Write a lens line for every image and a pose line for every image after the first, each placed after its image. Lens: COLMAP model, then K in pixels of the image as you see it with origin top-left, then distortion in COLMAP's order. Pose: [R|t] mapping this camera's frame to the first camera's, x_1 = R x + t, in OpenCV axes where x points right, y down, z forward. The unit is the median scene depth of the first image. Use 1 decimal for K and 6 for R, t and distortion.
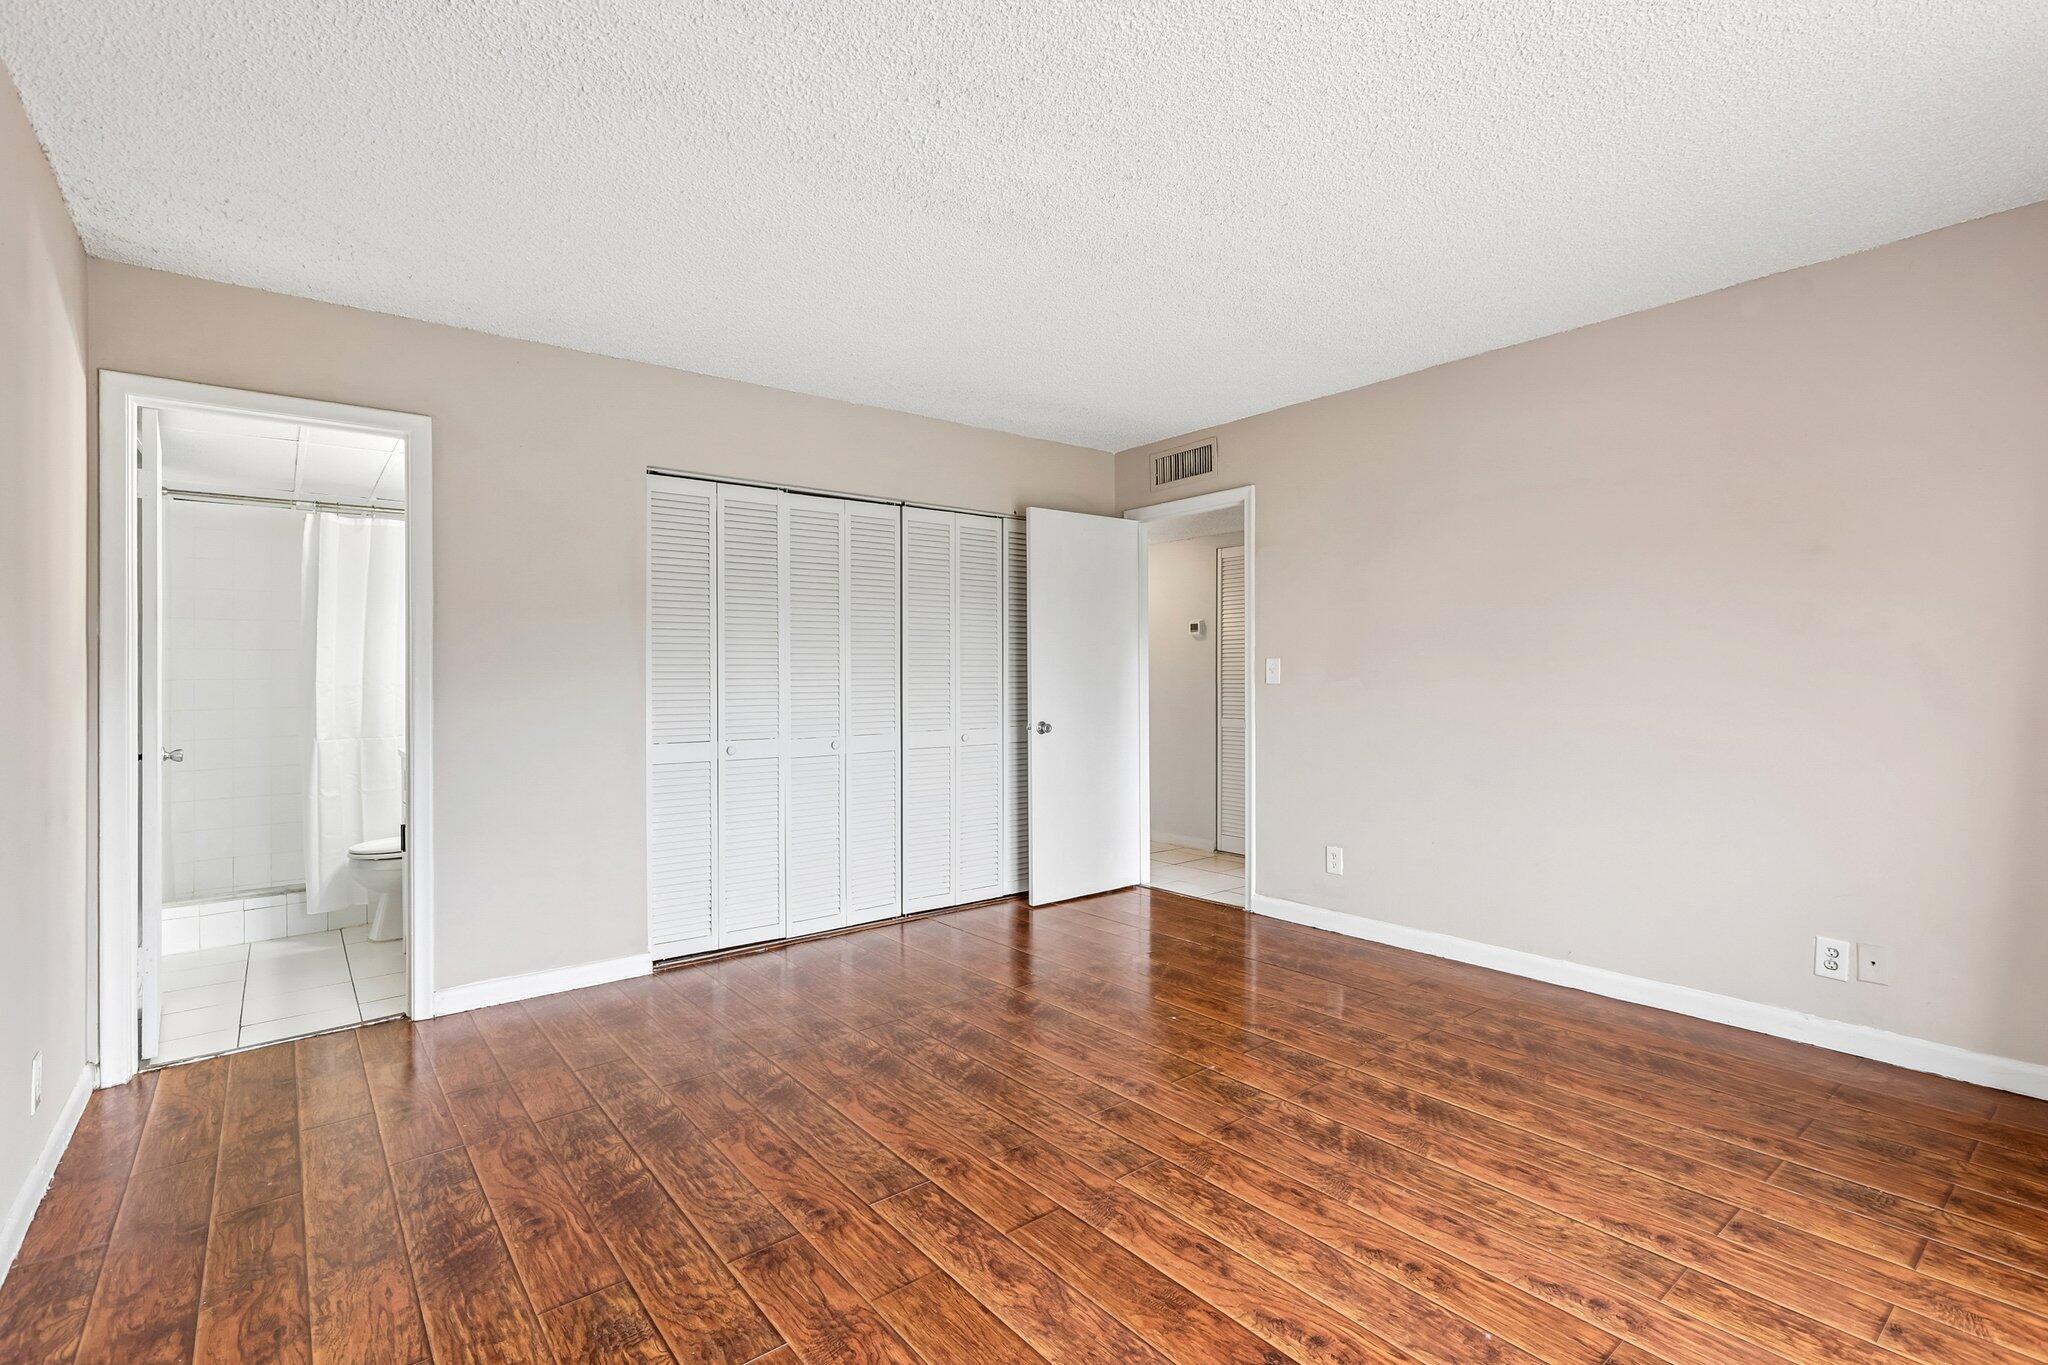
lens RADIAL K [[955.2, 0, 983.5], [0, 955.2, 686.3], [0, 0, 1]] dist [0.021082, 0.000695]
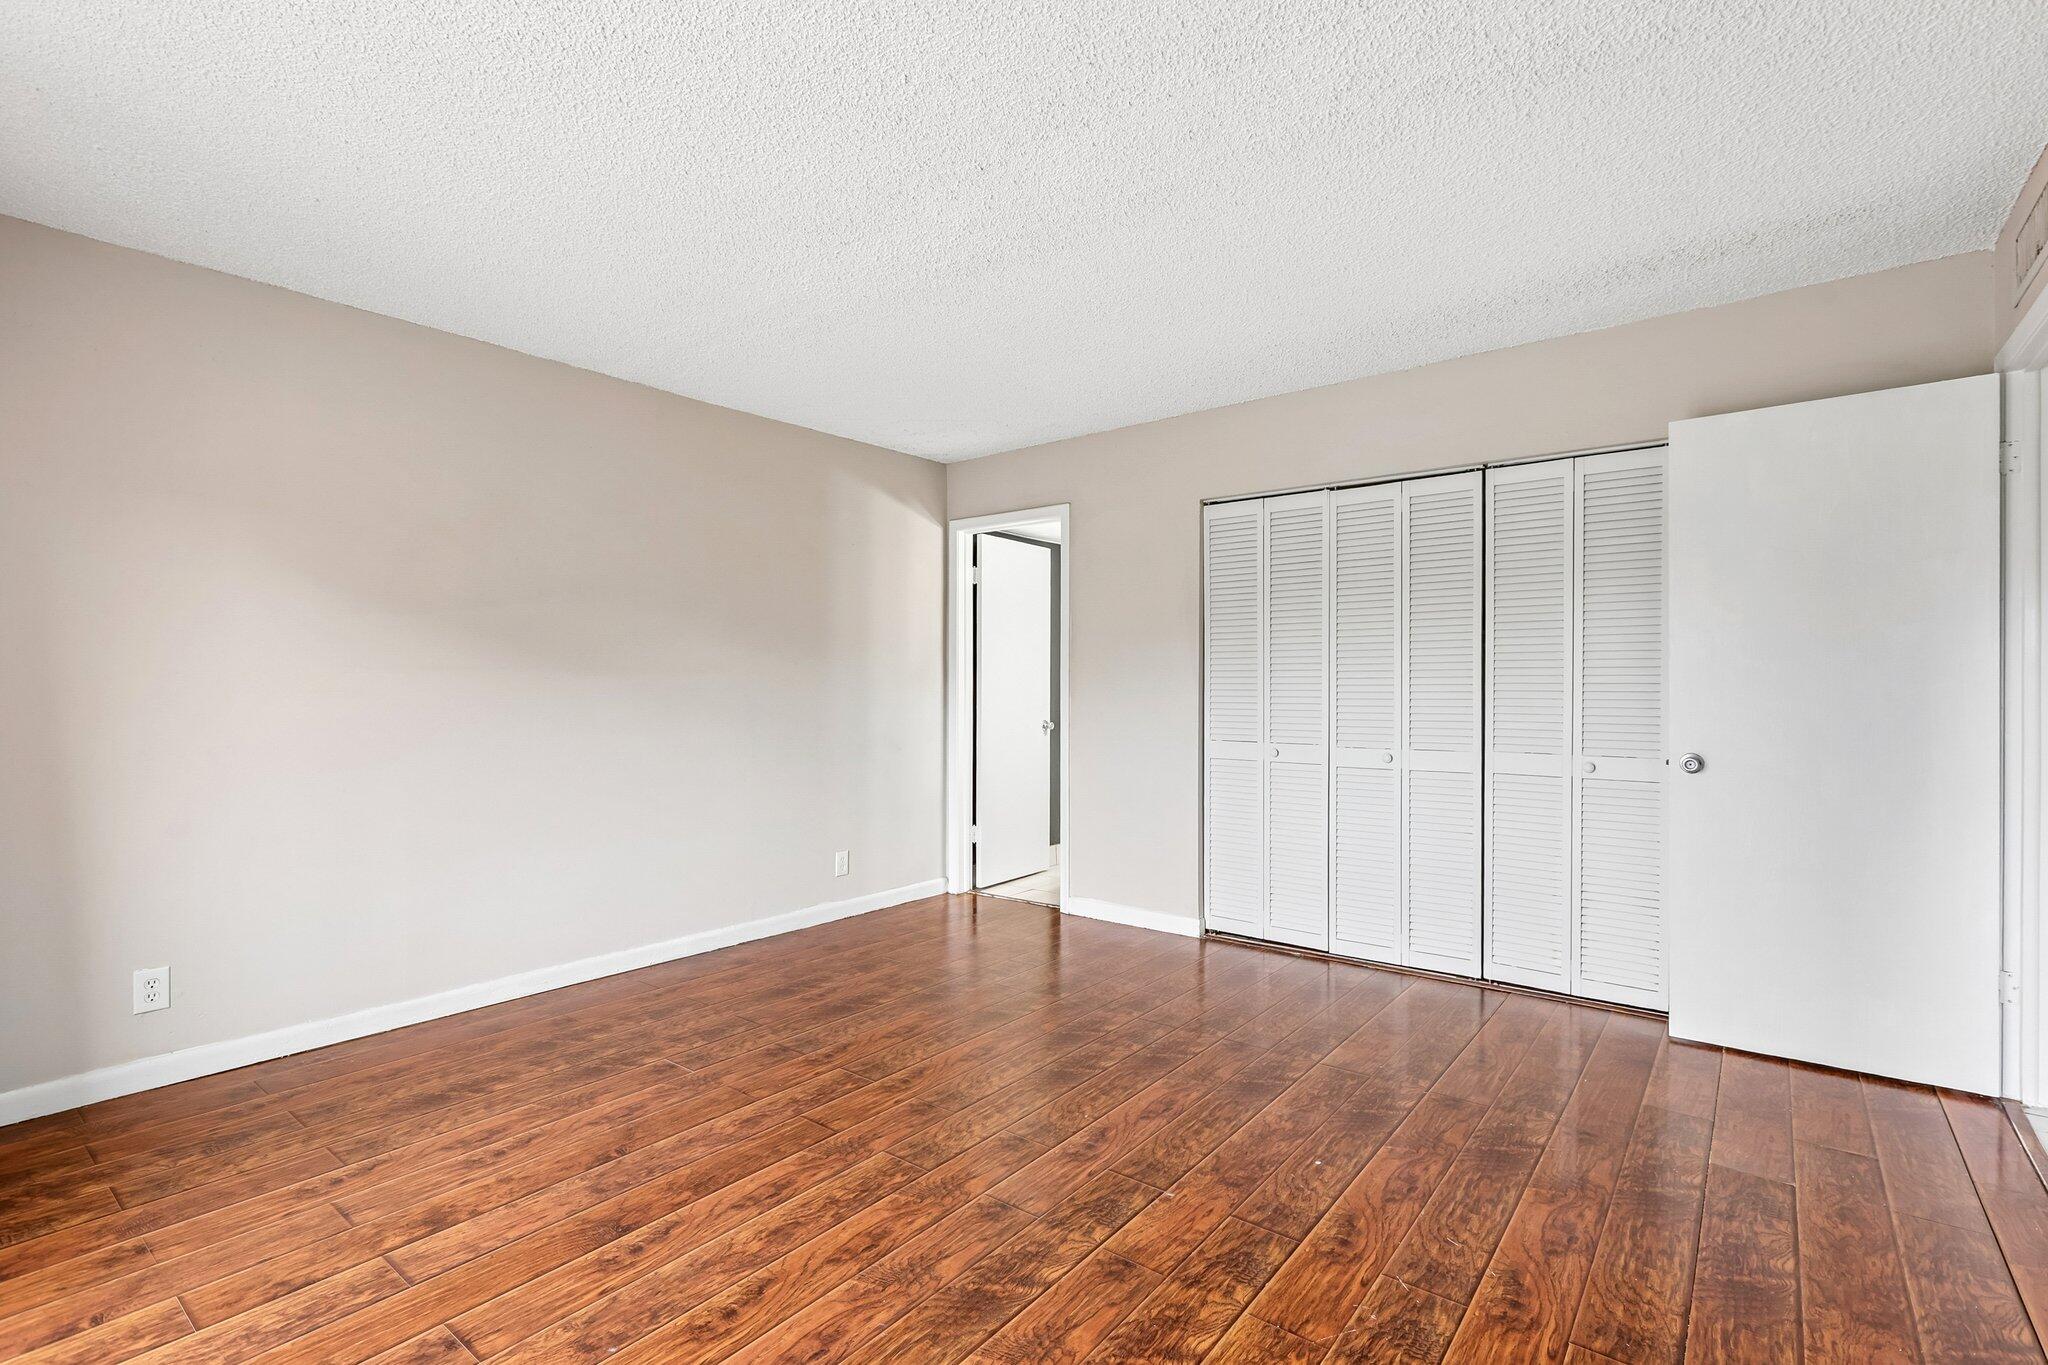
lens RADIAL K [[905.4, 0, 1026.0], [0, 905.4, 748.7], [0, 0, 1]] dist [-0.000287, 0.016084]
pose [[0.246558, 0.072713, -0.966396, 0.602625], [-0.005147, 0.997265, 0.073723, -0.011556], [0.969114, -0.013203, 0.246258, 0.478827]]
